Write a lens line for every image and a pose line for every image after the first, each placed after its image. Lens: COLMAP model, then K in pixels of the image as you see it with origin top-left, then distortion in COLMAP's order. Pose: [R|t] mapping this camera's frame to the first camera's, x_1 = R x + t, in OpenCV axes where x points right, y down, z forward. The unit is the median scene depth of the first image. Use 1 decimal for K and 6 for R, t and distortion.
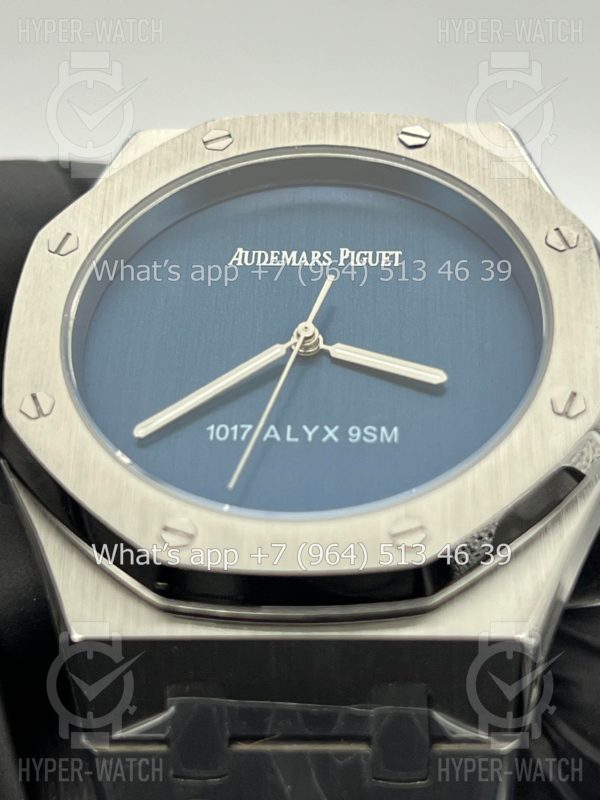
lens RADIAL K [[1930.2, 0, 300.0], [0, 1930.2, 400.0], [0, 0, 1]] dist [0.220944, -0.641456]
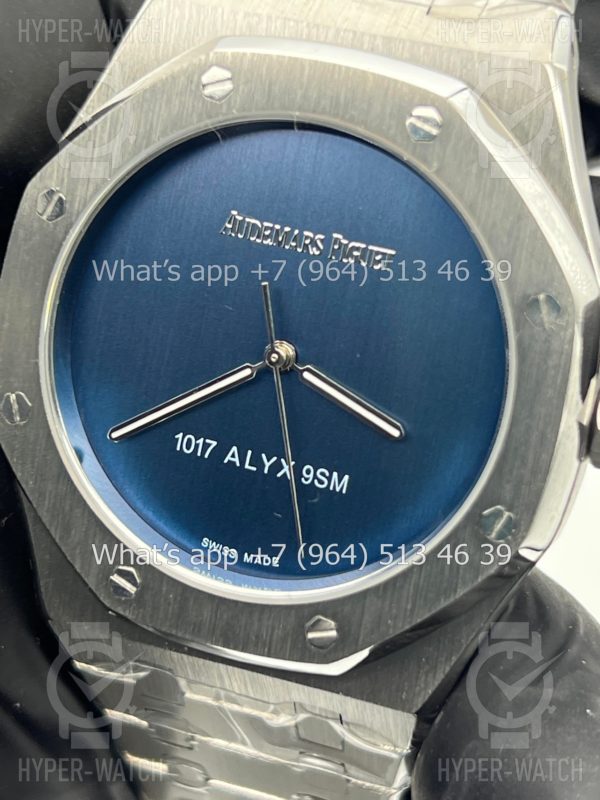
lens RADIAL K [[1930.2, 0, 300.0], [0, 1930.2, 400.0], [0, 0, 1]] dist [0.220944, -0.641456]
pose [[0.967734, 0.169735, -0.186227, 0.209535], [0.009687, 0.713466, 0.700623, -0.734329], [0.251787, -0.679821, 0.688801, 0.306590]]
